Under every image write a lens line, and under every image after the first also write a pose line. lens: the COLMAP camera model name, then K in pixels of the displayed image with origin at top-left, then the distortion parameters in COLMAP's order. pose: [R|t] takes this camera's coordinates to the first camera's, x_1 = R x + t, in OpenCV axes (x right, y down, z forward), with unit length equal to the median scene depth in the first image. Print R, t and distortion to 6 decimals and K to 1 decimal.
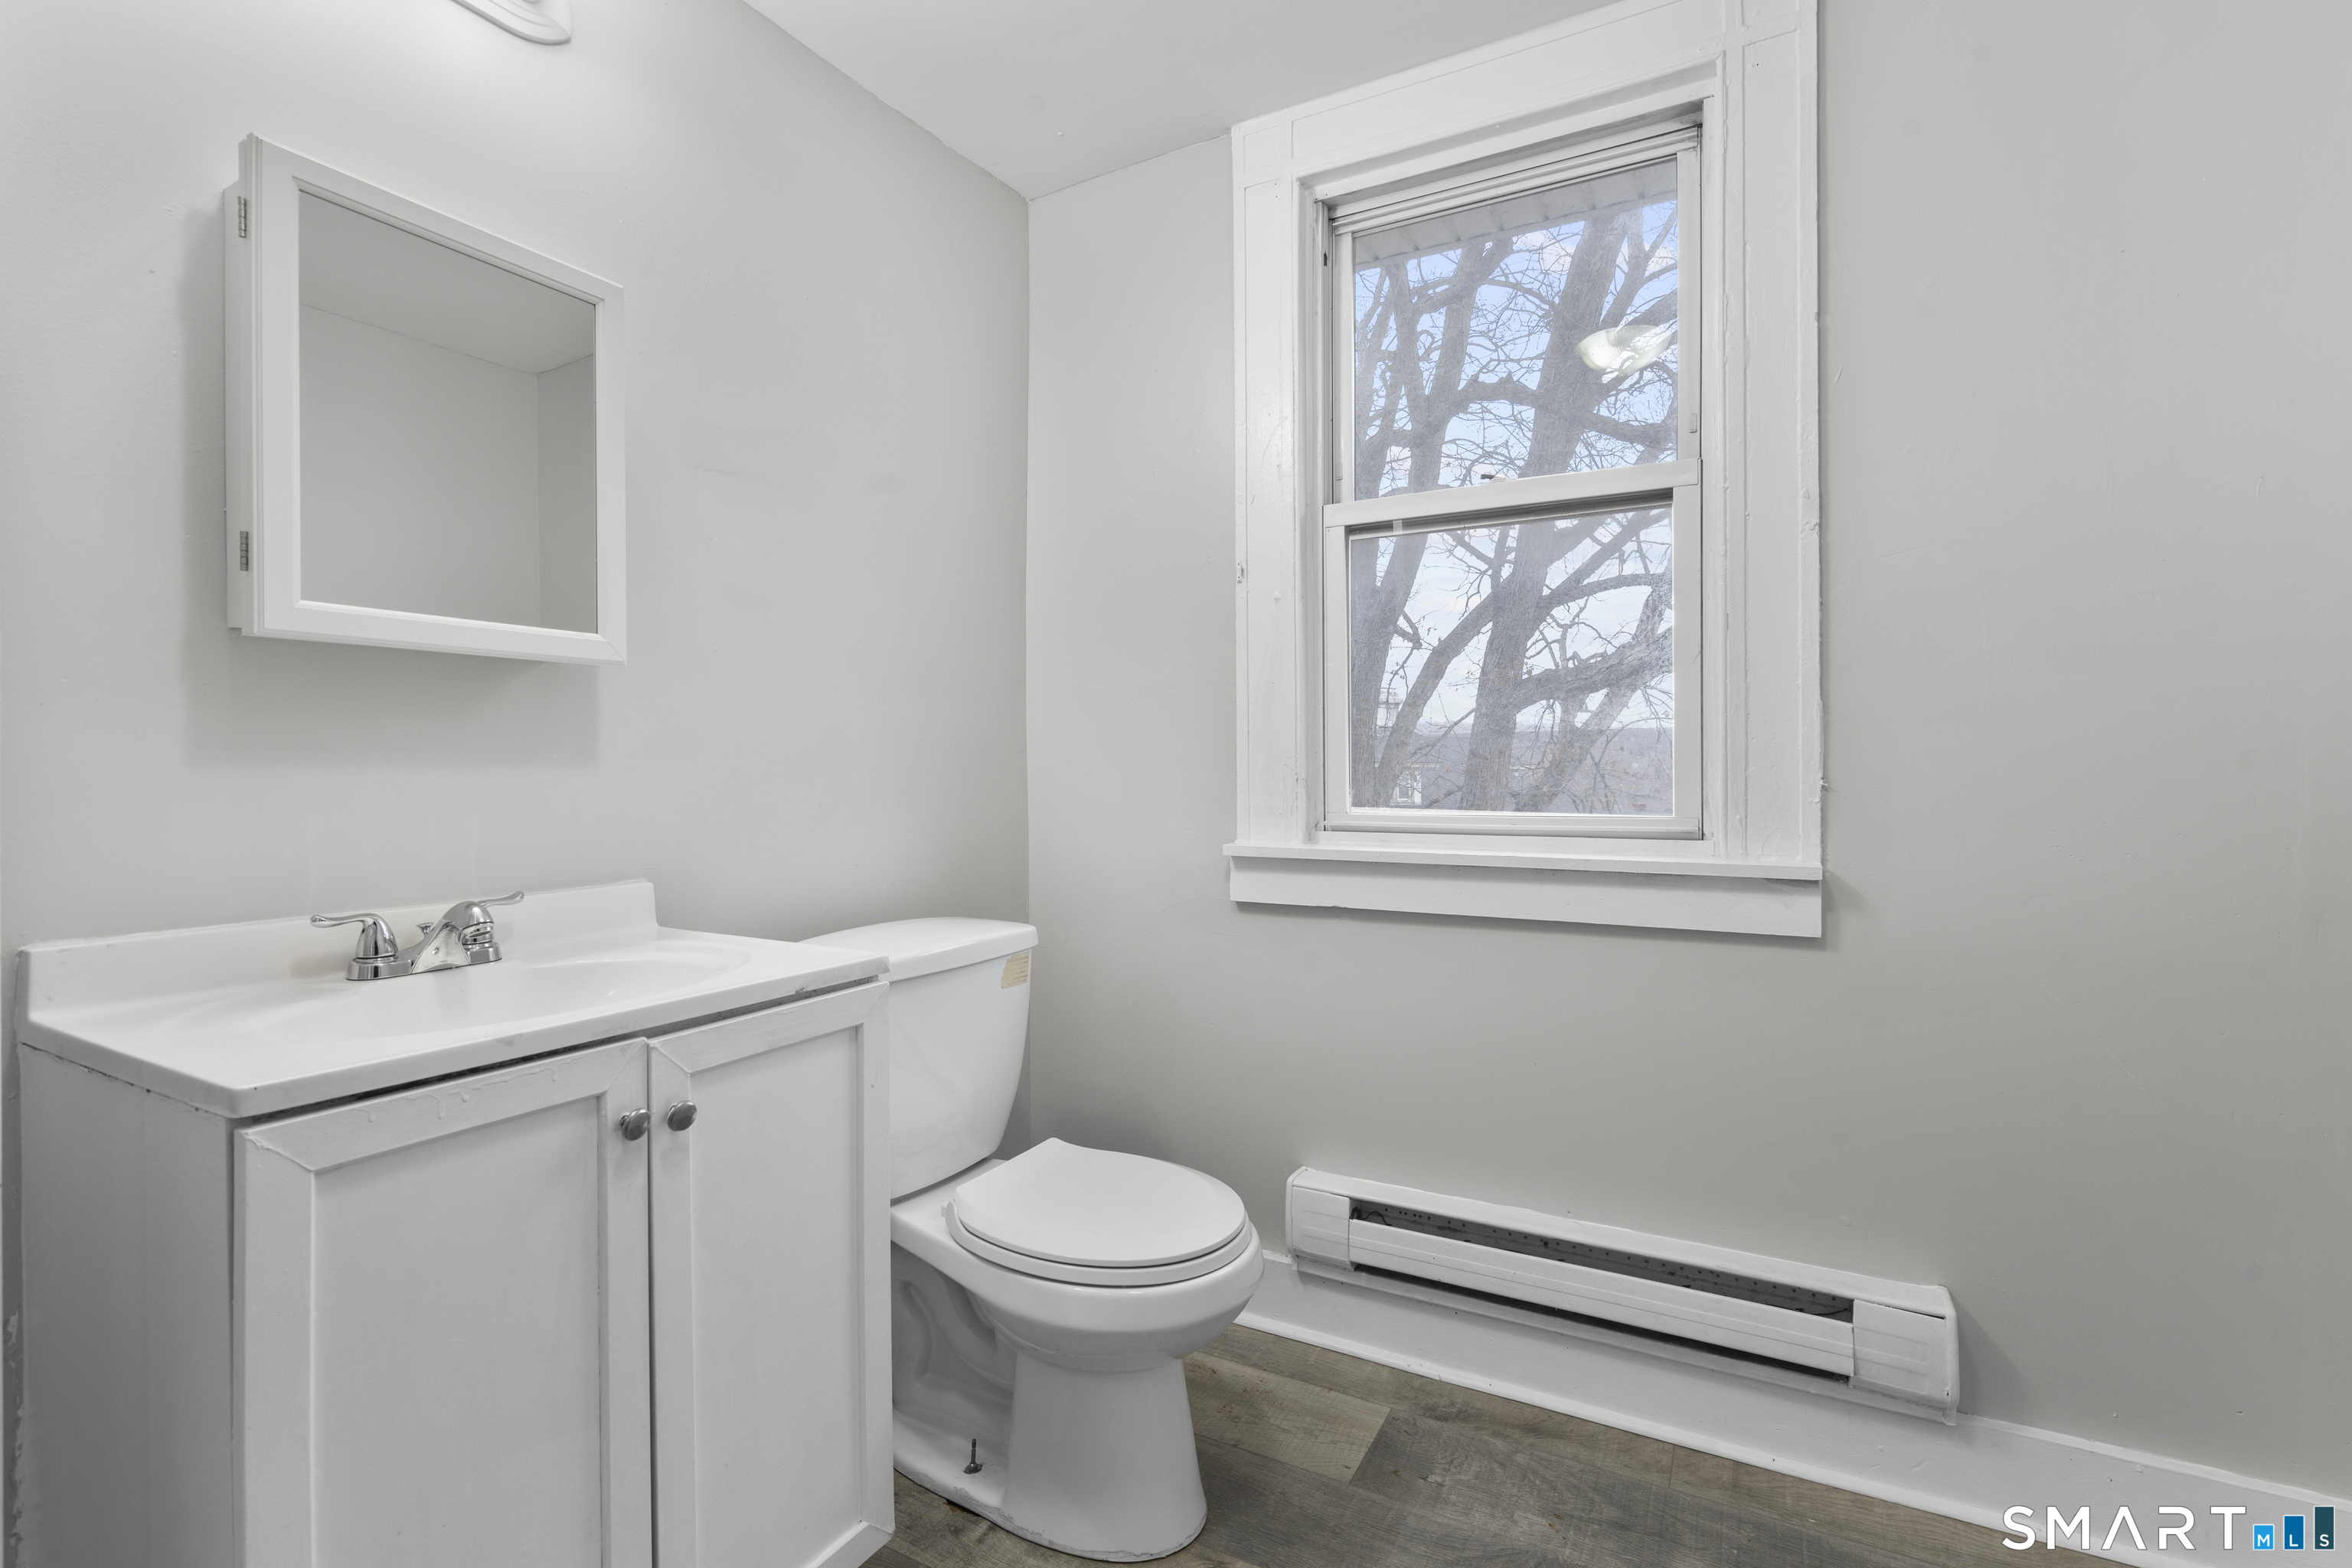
lens RADIAL K [[1093.4, 0, 1174.3], [0, 1093.4, 765.4], [0, 0, 1]] dist [-0.001272, 0.001015]
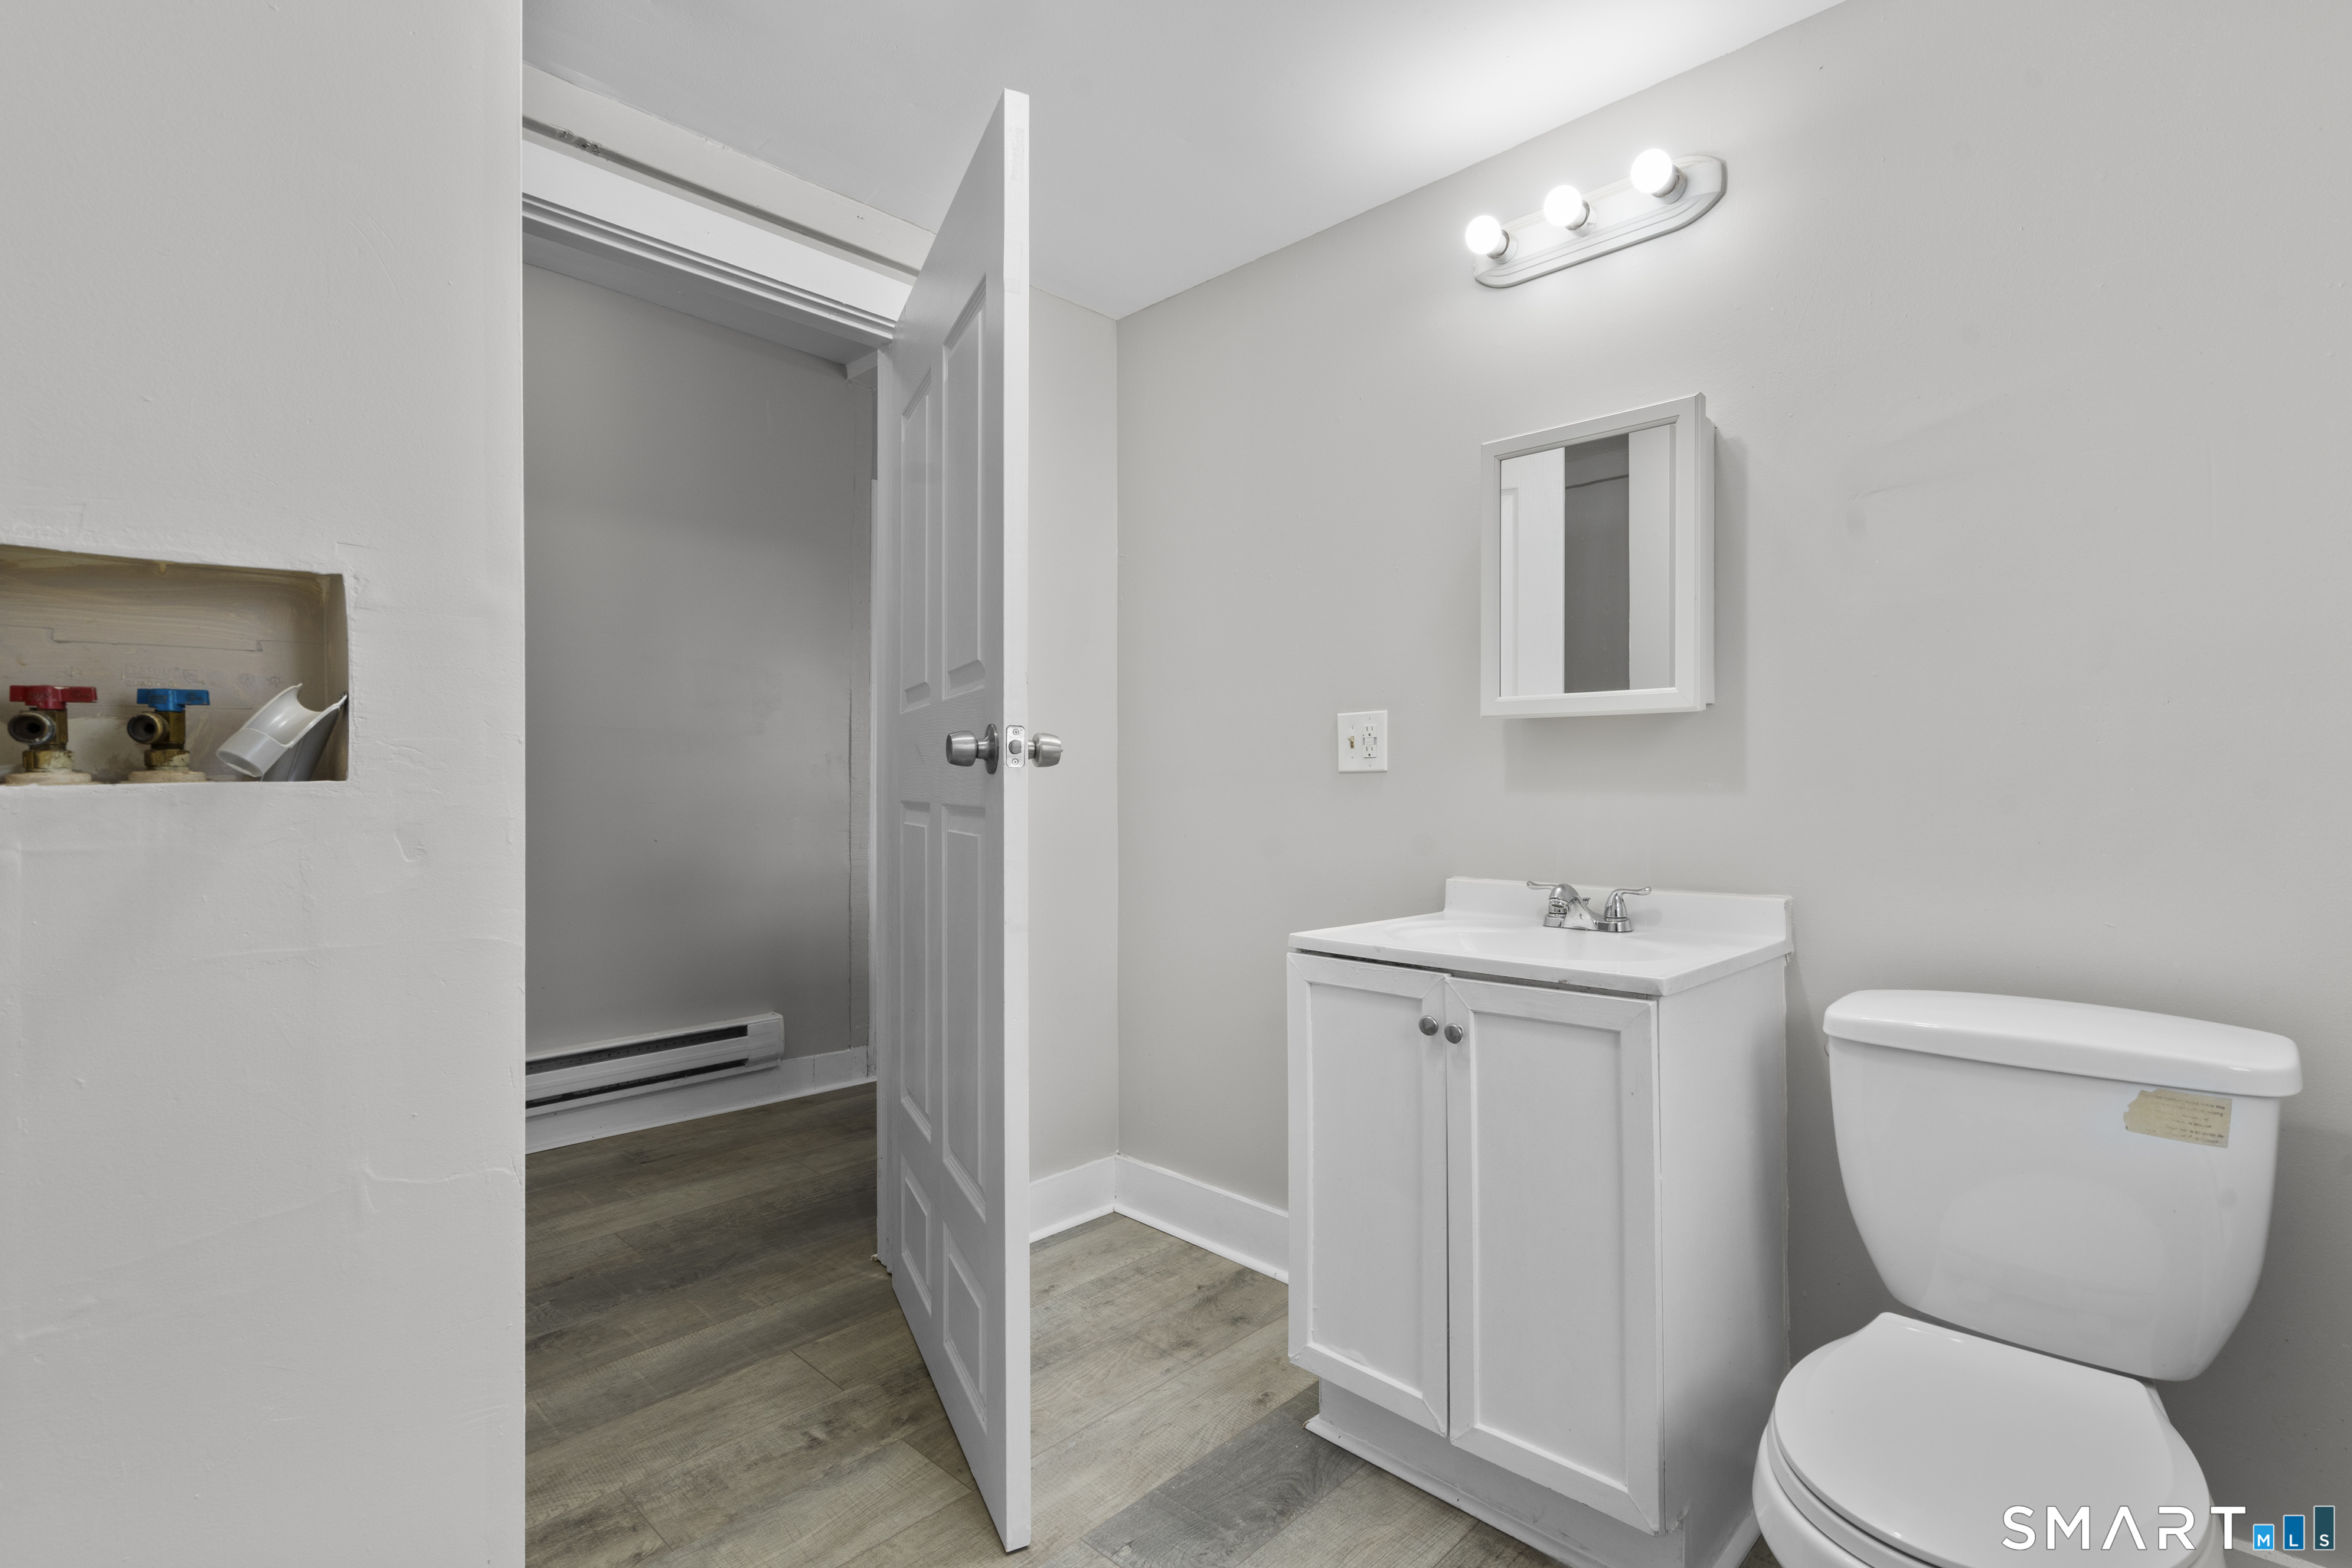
lens RADIAL K [[1051.7, 0, 1175.7], [0, 1051.7, 787.8], [0, 0, 1]] dist [-0.010084, 0.005534]
pose [[-0.265427, 0.003879, -0.964123, 0.631074], [0.006574, 0.999976, 0.002213, -0.010155], [0.964109, -0.005750, -0.265446, 0.631308]]
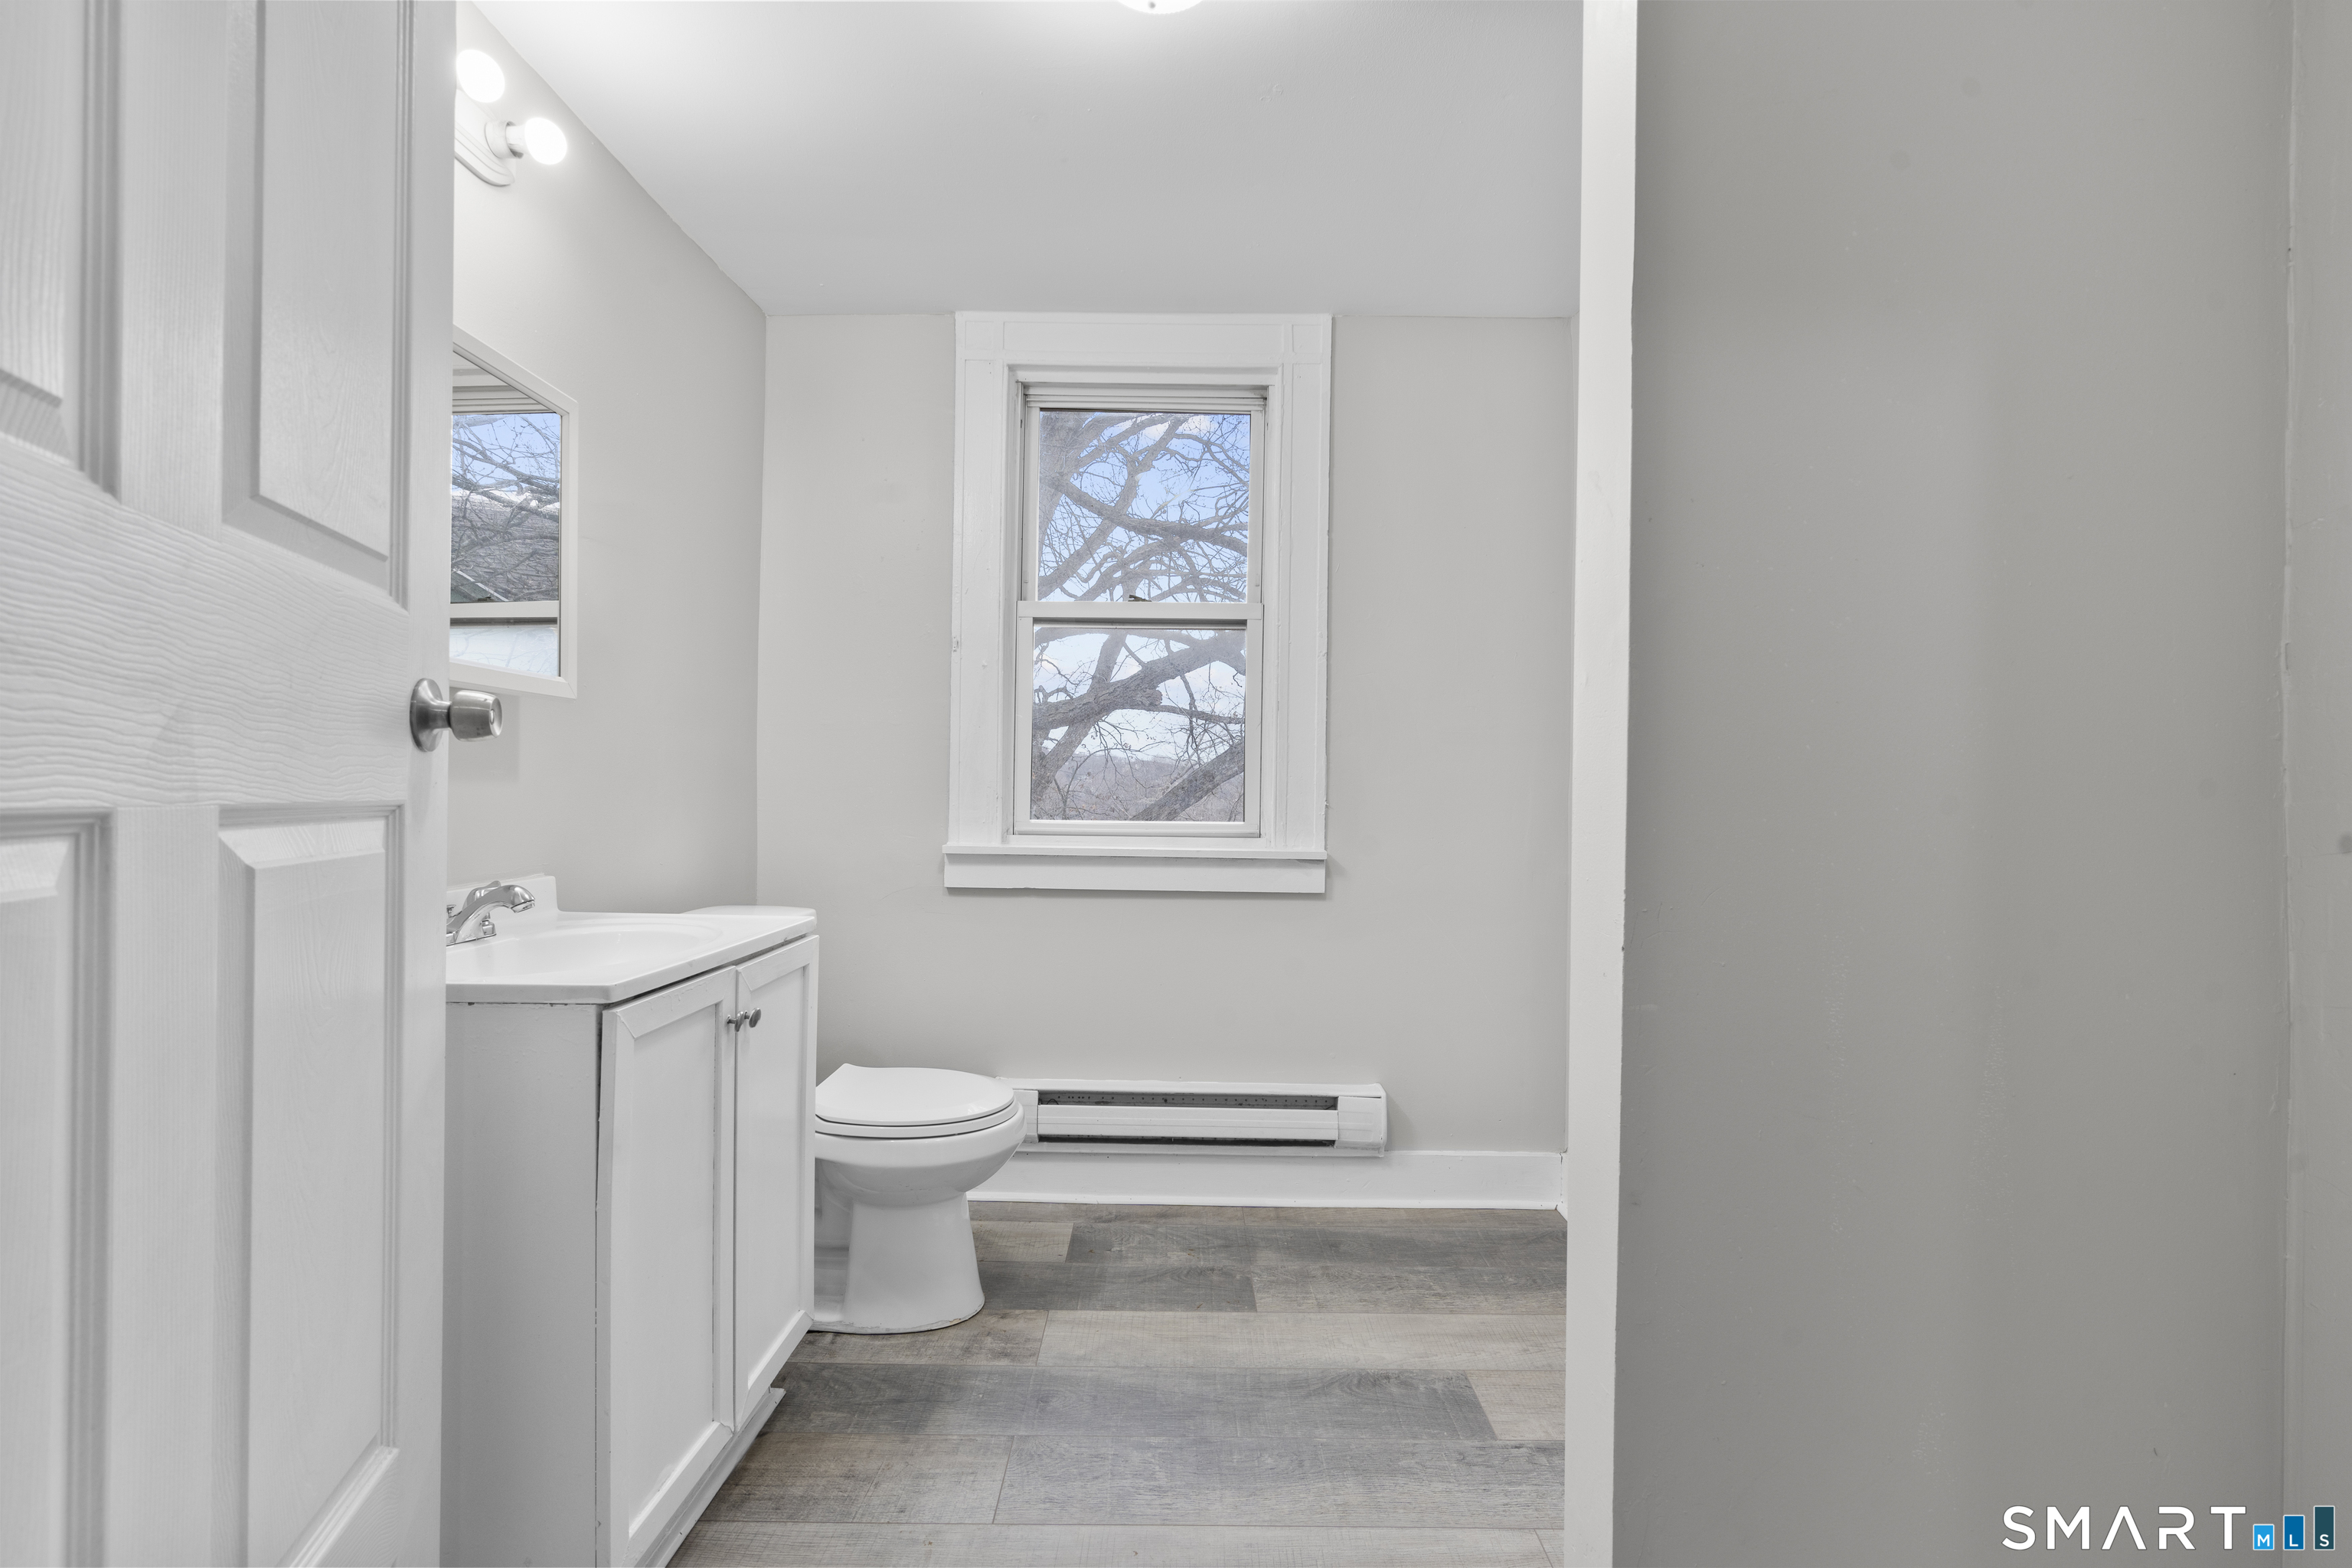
lens RADIAL K [[1051.7, 0, 1175.7], [0, 1051.7, 787.8], [0, 0, 1]] dist [-0.010084, 0.005534]
pose [[0.879839, 0.015568, 0.475016, -0.394229], [-0.017004, 0.999855, -0.001274, -0.001810], [-0.474967, -0.006956, 0.879976, -0.338504]]
